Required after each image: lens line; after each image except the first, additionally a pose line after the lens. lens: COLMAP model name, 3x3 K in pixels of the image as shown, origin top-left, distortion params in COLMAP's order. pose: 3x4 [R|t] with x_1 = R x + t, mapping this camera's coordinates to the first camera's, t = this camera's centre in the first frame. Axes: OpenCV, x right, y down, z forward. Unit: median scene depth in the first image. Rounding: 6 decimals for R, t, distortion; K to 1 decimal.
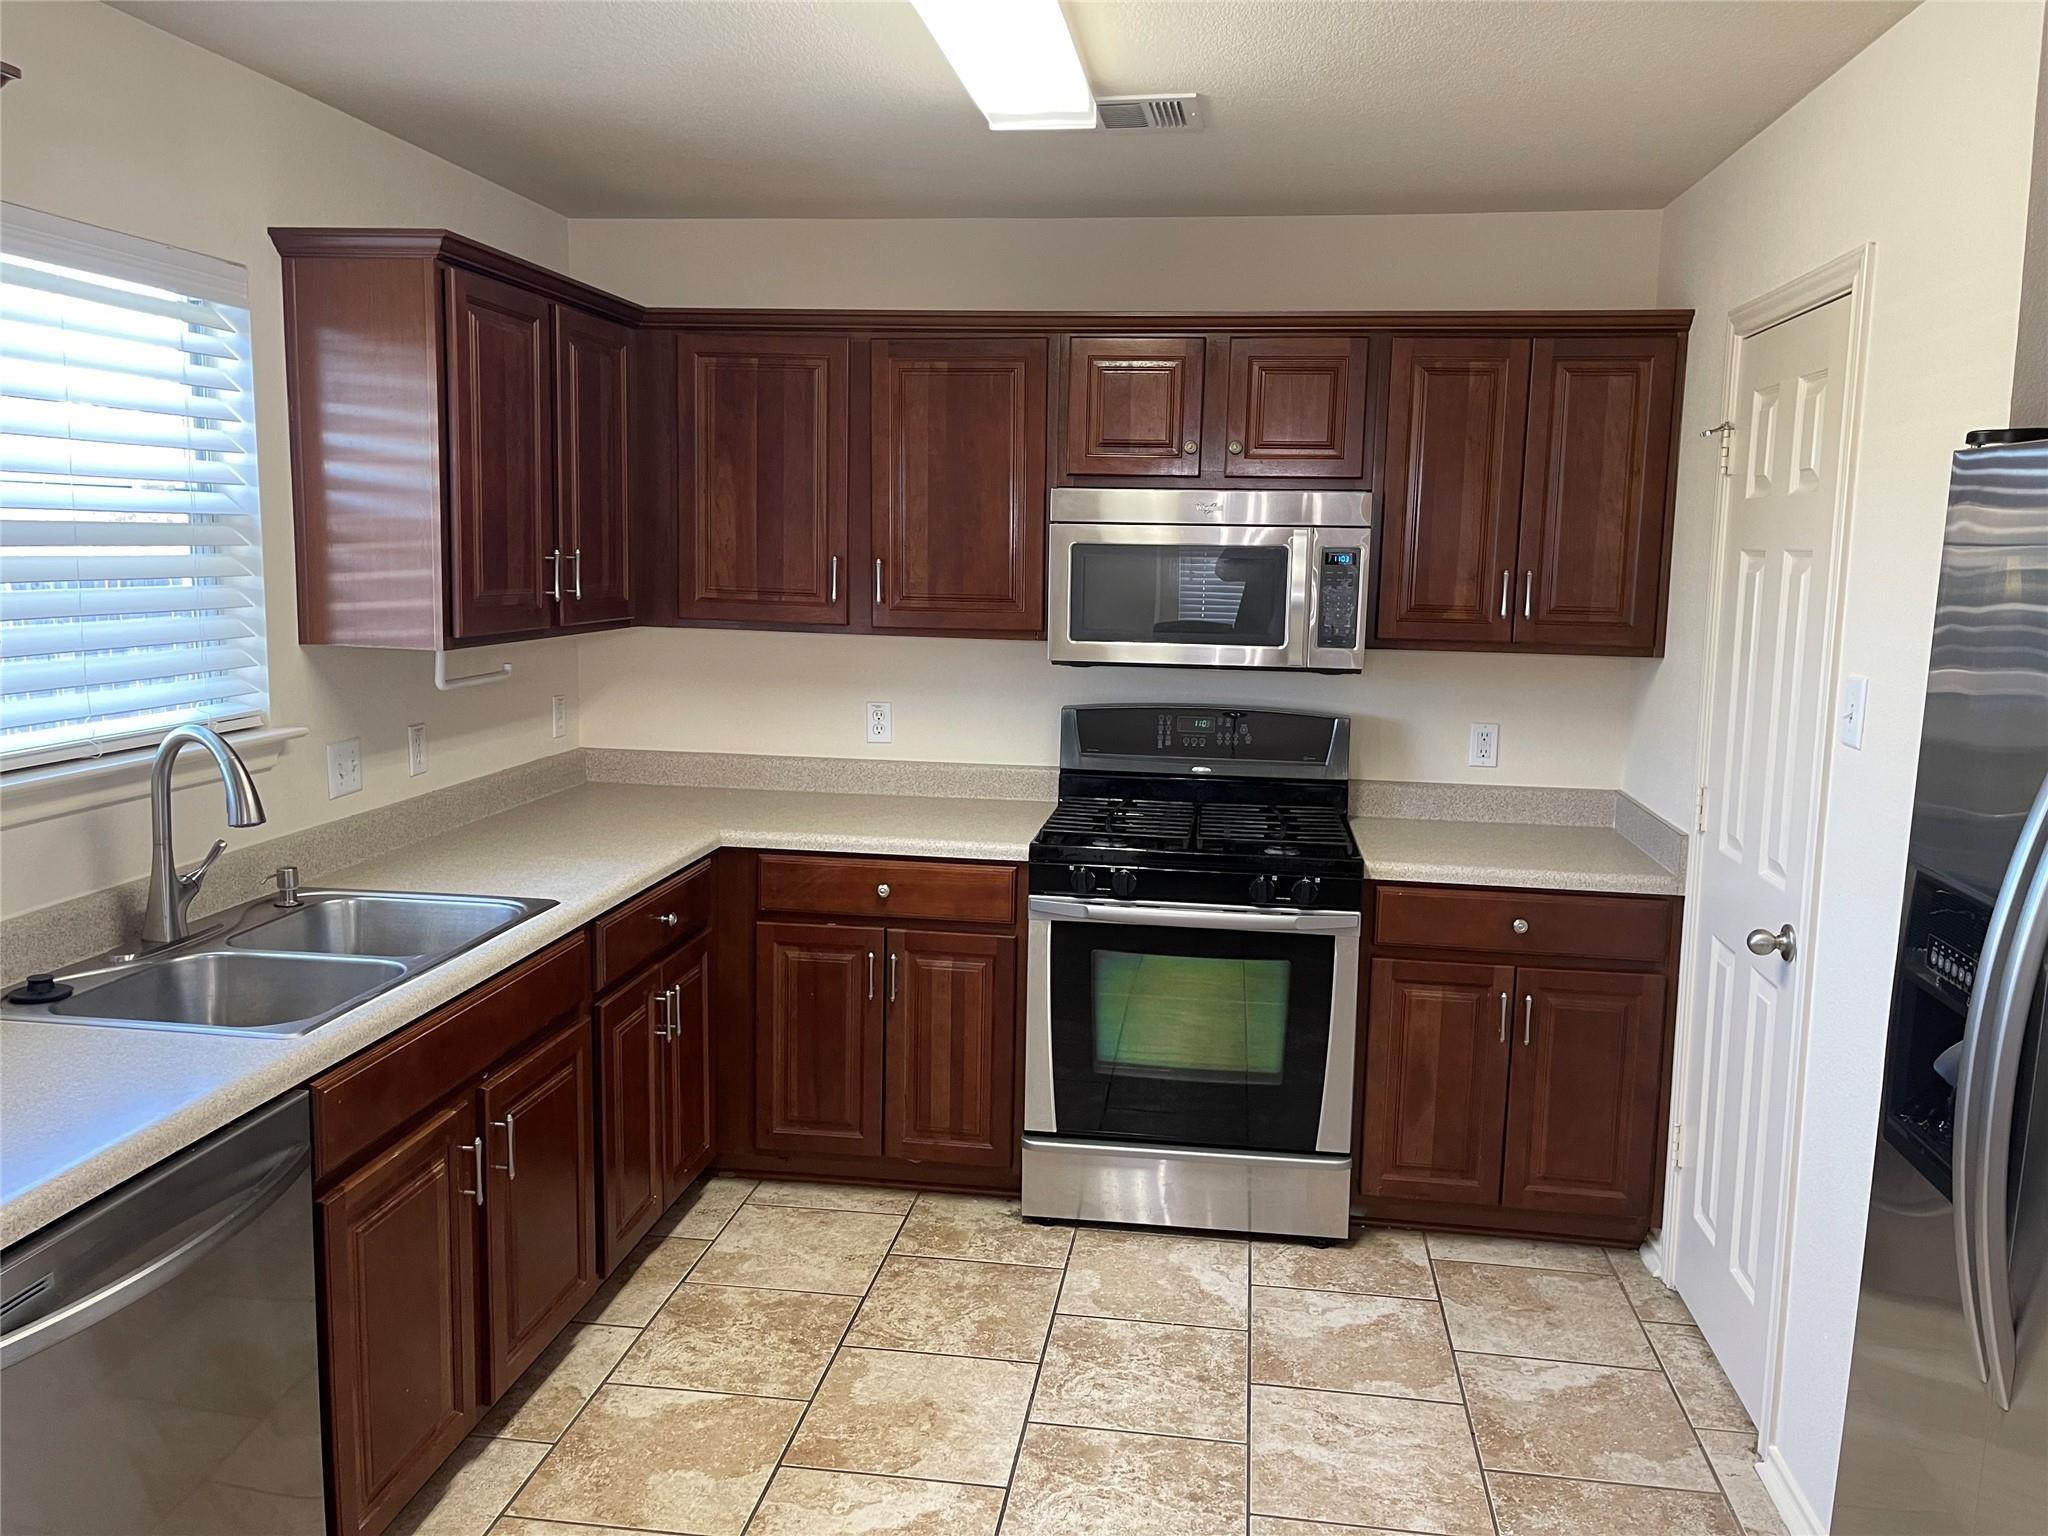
lens RADIAL K [[1550.4, 0, 1041.3], [0, 1550.4, 755.6], [0, 0, 1]] dist [0.066080, -0.064601]
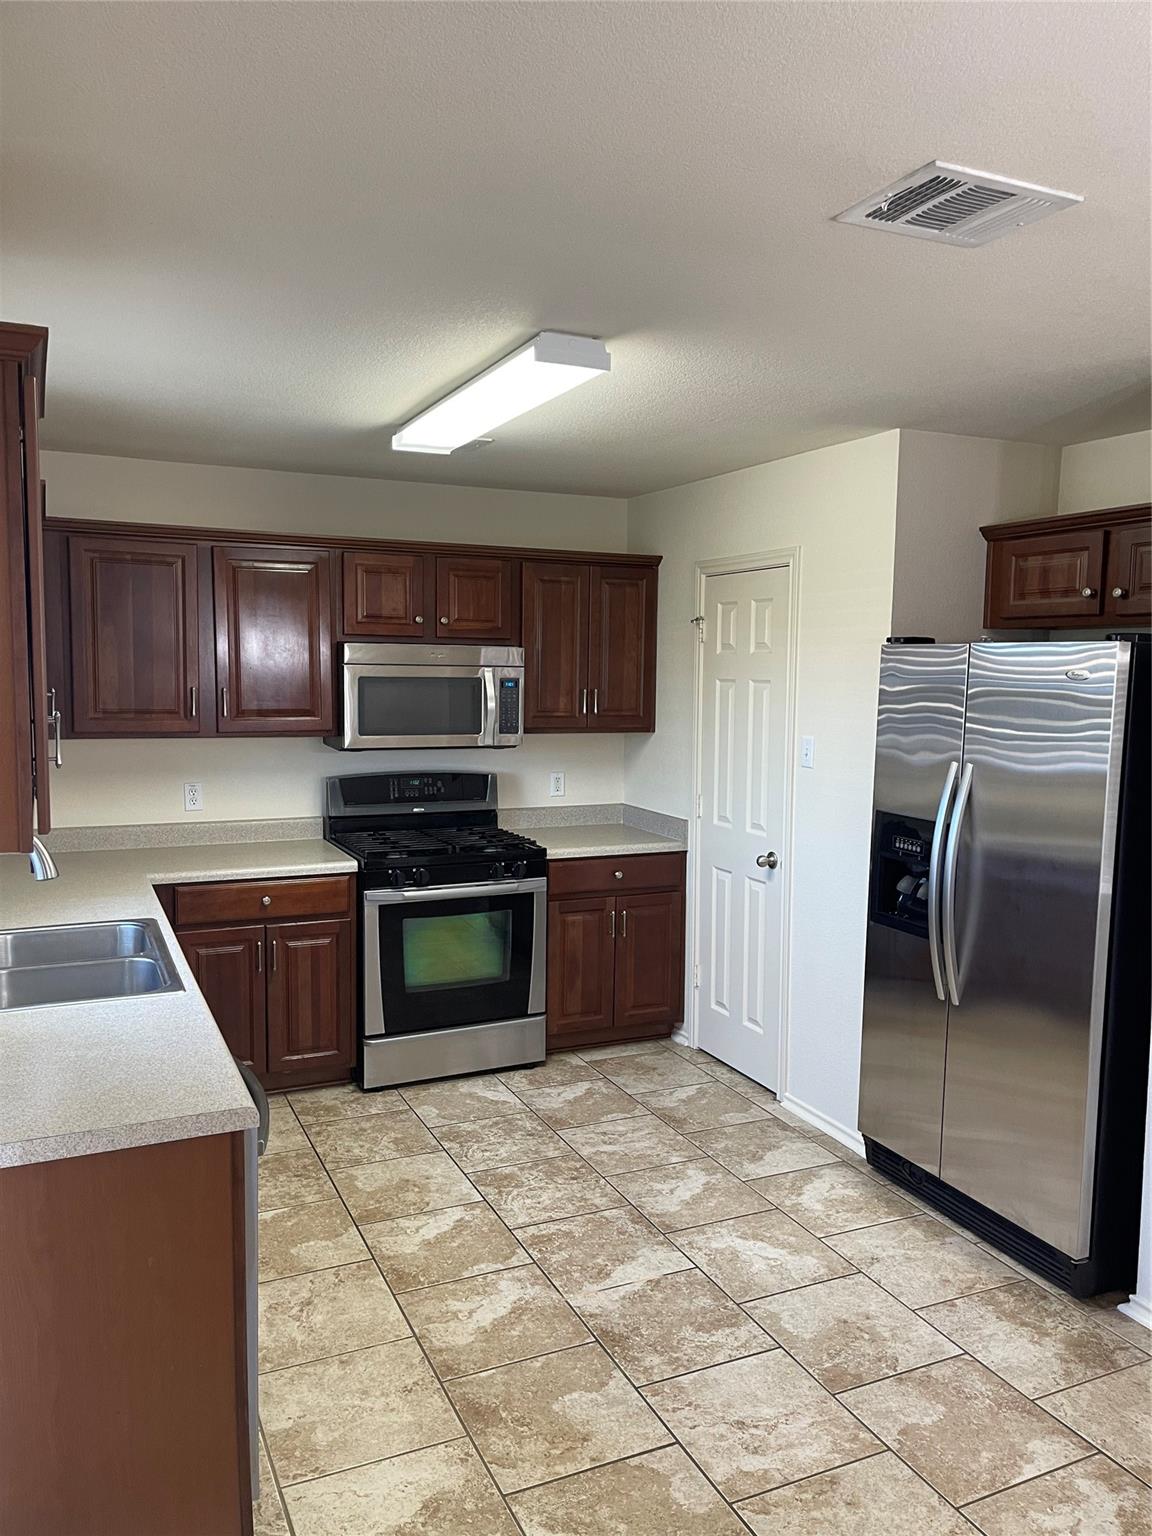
lens RADIAL K [[1162.8, 0, 587.9], [0, 1162.8, 782.7], [0, 0, 1]] dist [0.066080, -0.064601]
pose [[0.839939, -0.065510, 0.538713, -0.472063], [0.078572, 0.996908, -0.001278, -0.004414], [-0.536963, 0.043401, 0.842488, -0.176852]]
